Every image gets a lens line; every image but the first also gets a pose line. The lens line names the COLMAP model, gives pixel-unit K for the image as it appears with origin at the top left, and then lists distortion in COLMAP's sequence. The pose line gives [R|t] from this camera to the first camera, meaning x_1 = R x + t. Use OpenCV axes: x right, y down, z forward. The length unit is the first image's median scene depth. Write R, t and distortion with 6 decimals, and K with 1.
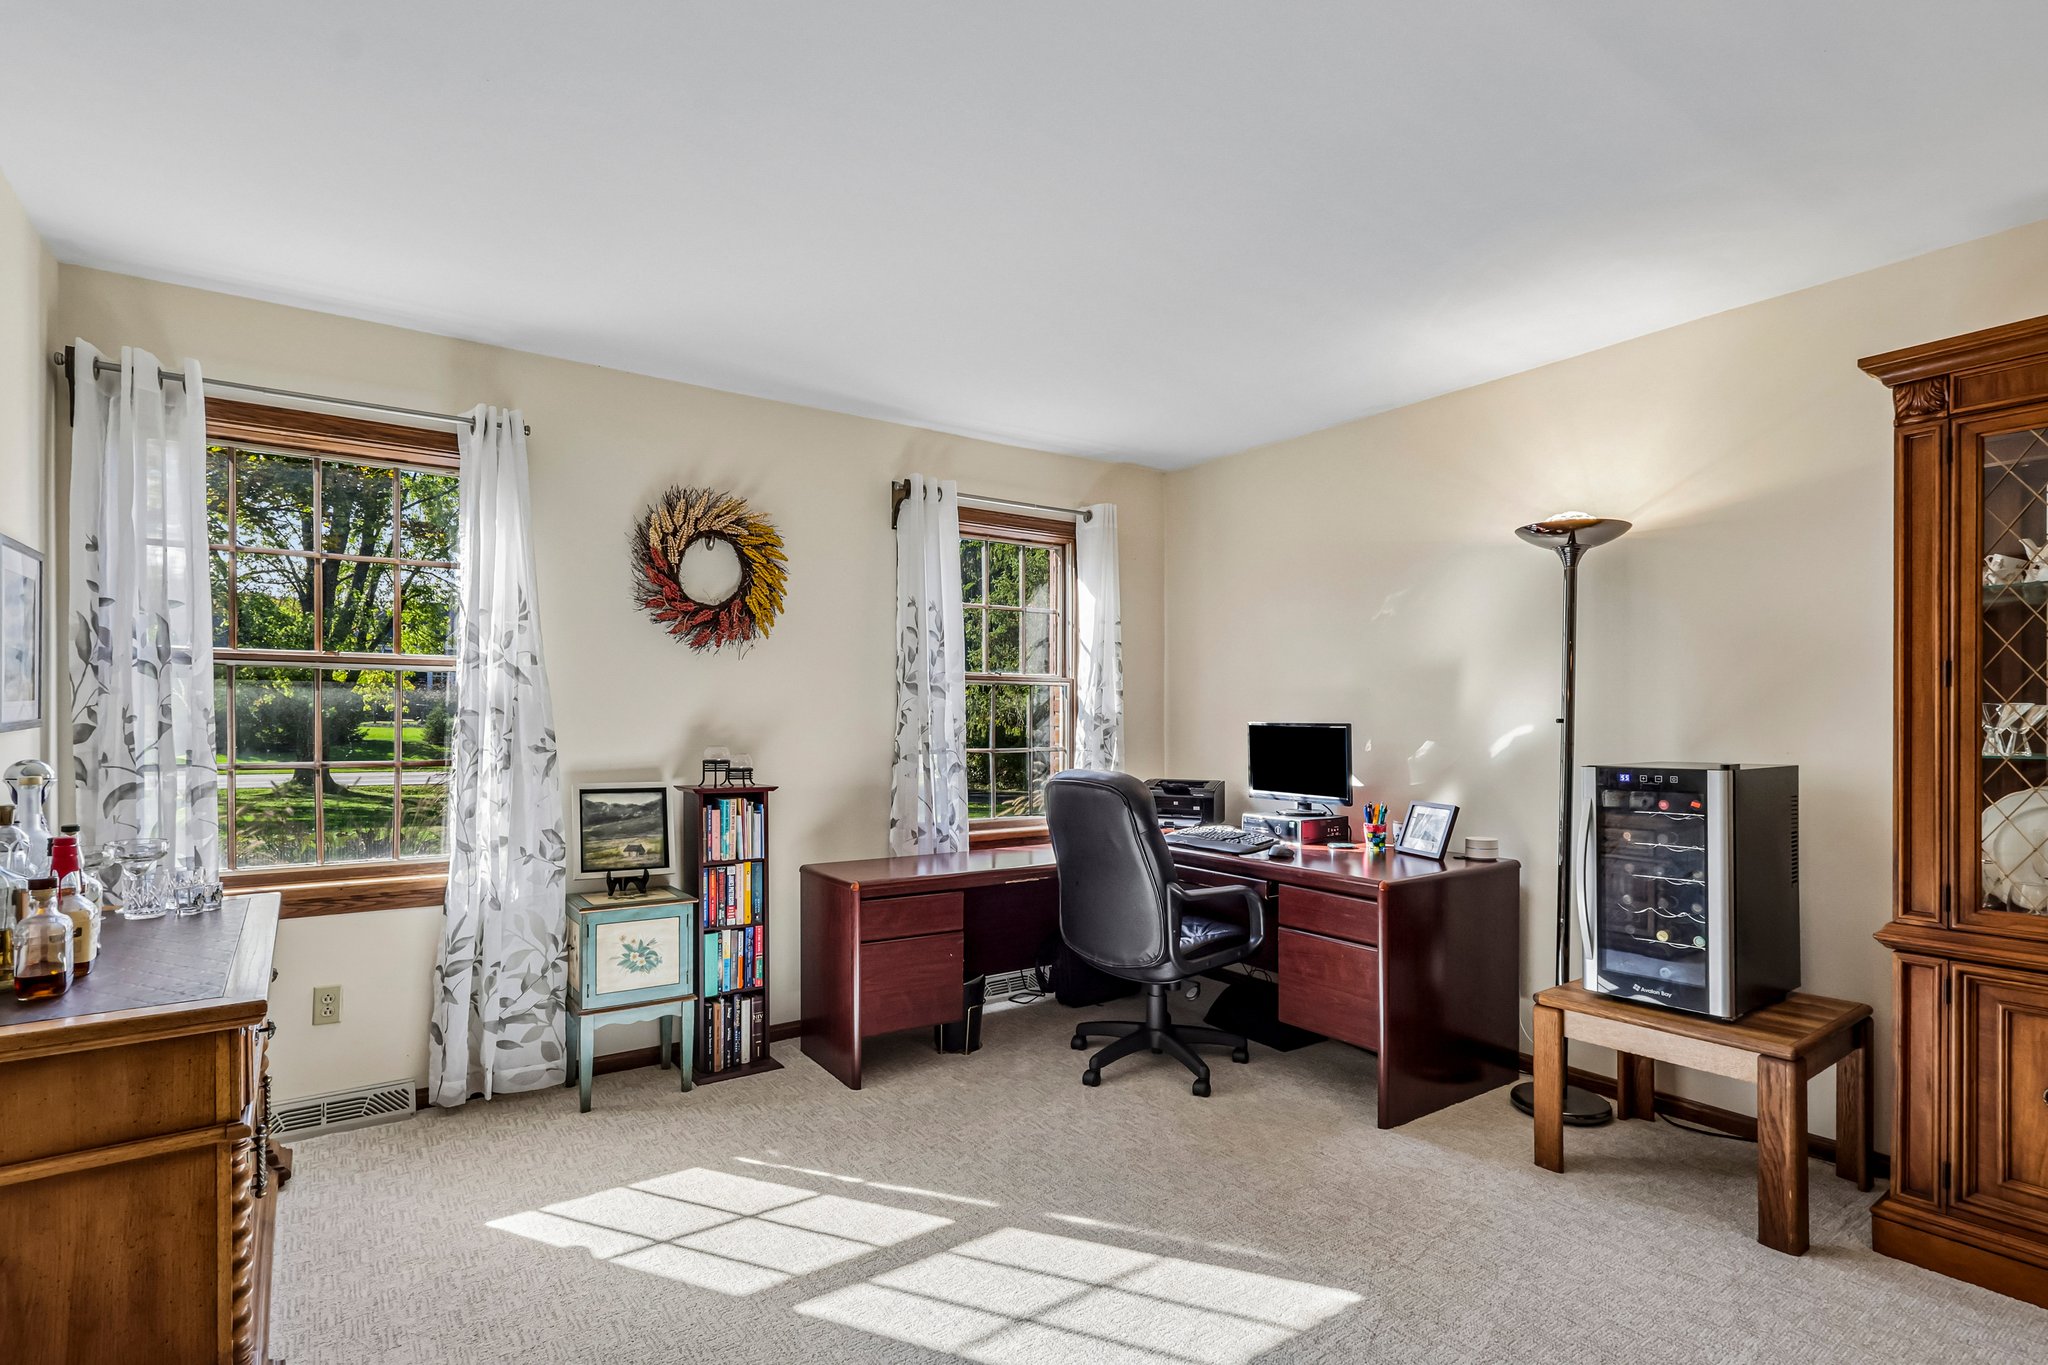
lens RADIAL K [[979.1, 0, 1011.0], [0, 979.1, 715.2], [0, 0, 1]] dist [-0.001014, 0.002613]
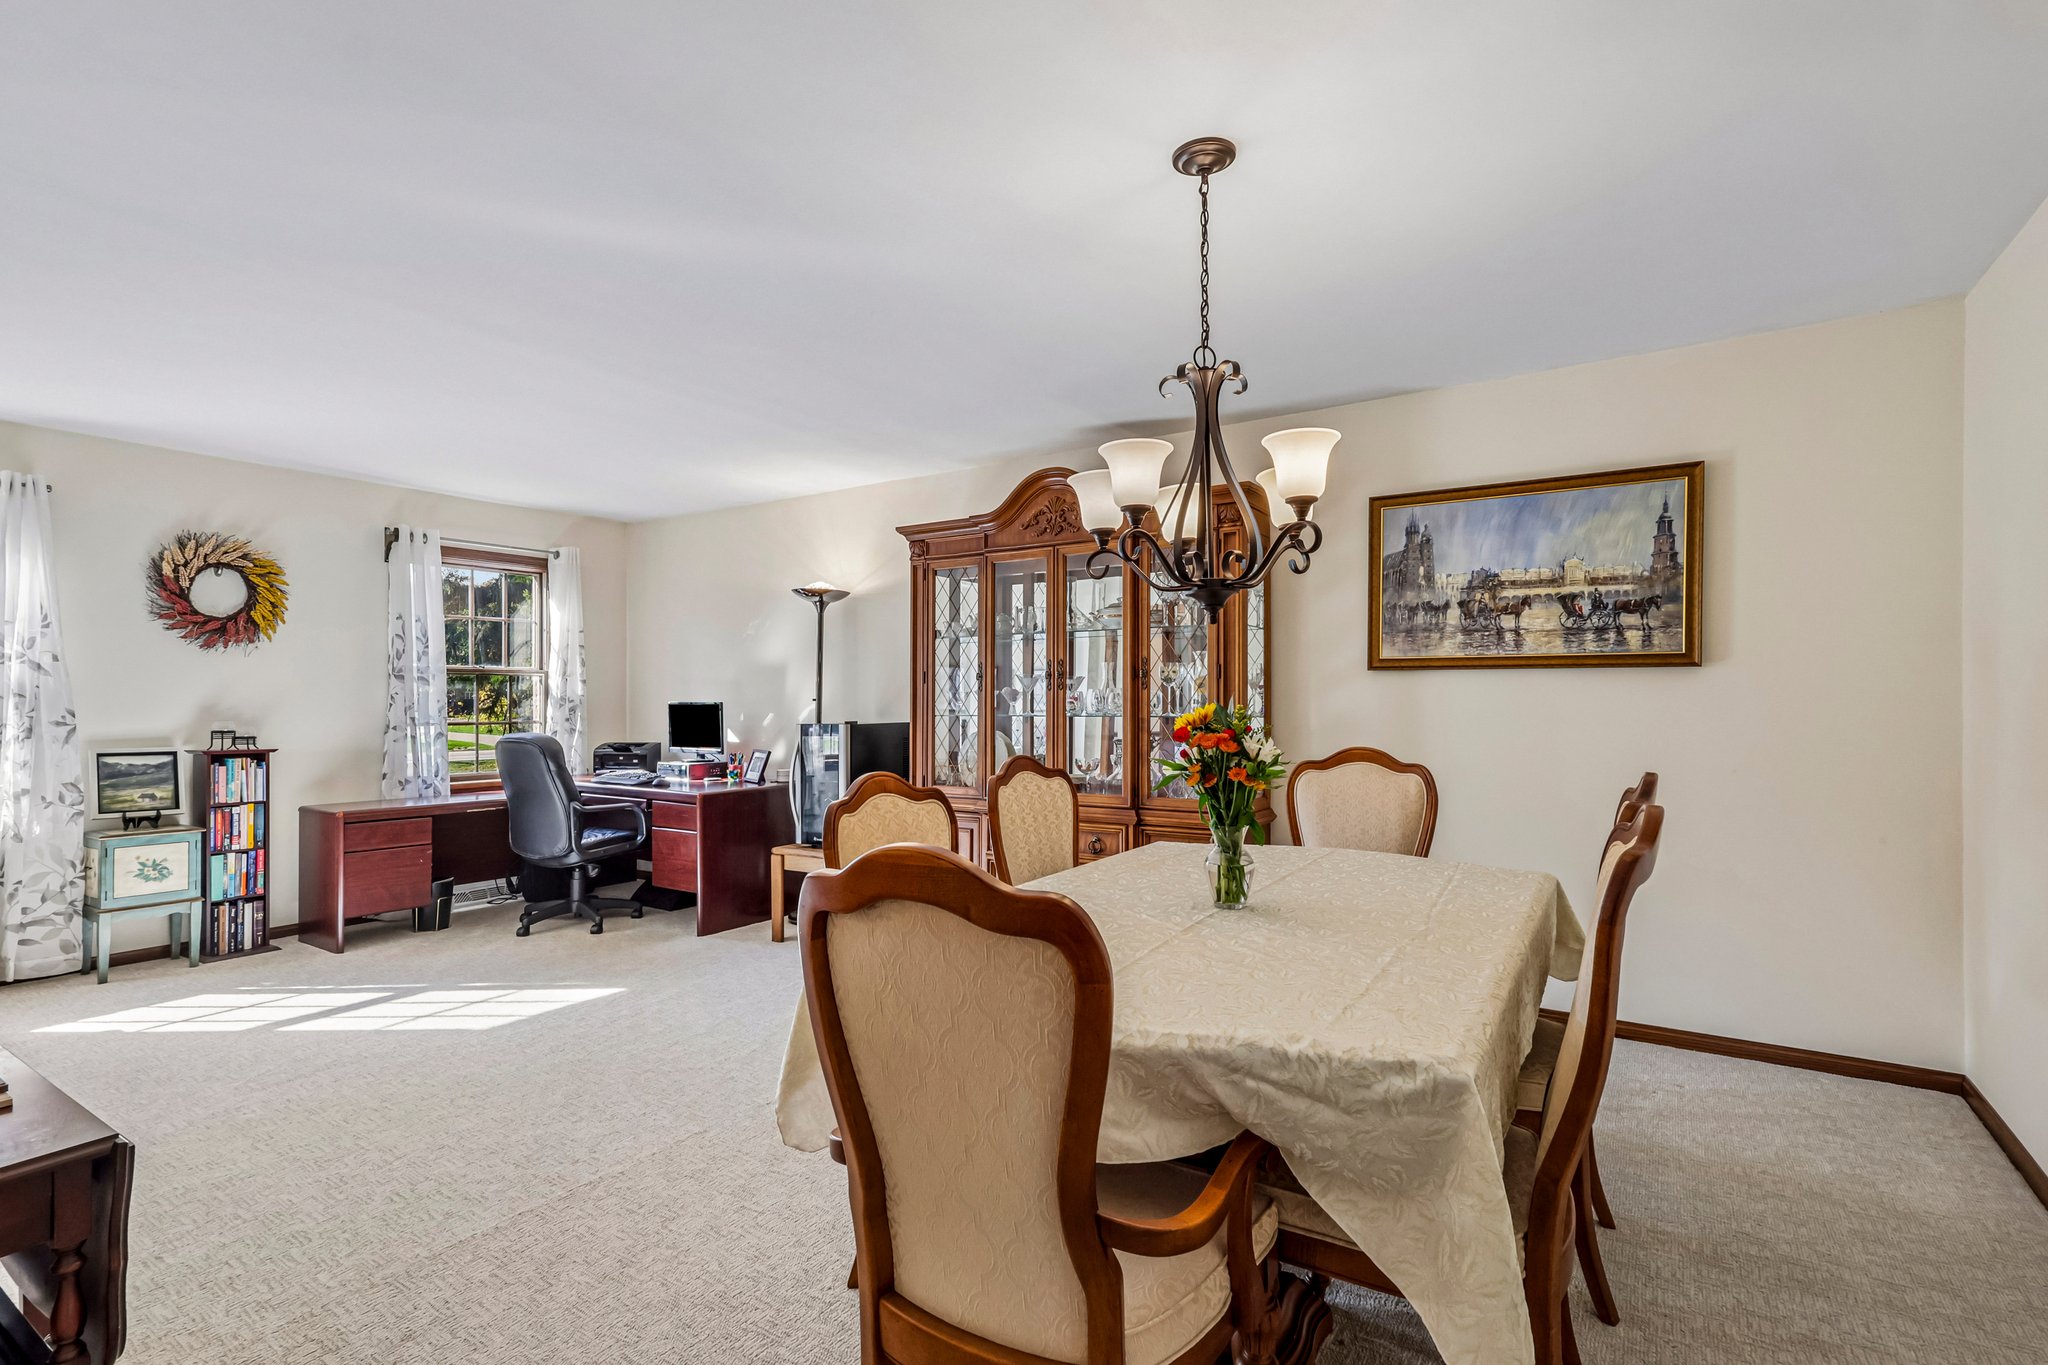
lens RADIAL K [[979.1, 0, 1034.2], [0, 979.1, 687.1], [0, 0, 1]] dist [-0.001014, 0.002613]
pose [[0.923696, 0.001721, 0.383123, 0.228409], [0.002201, 0.999950, -0.009799, 0.000407], [-0.383120, 0.009895, 0.923645, -0.721391]]
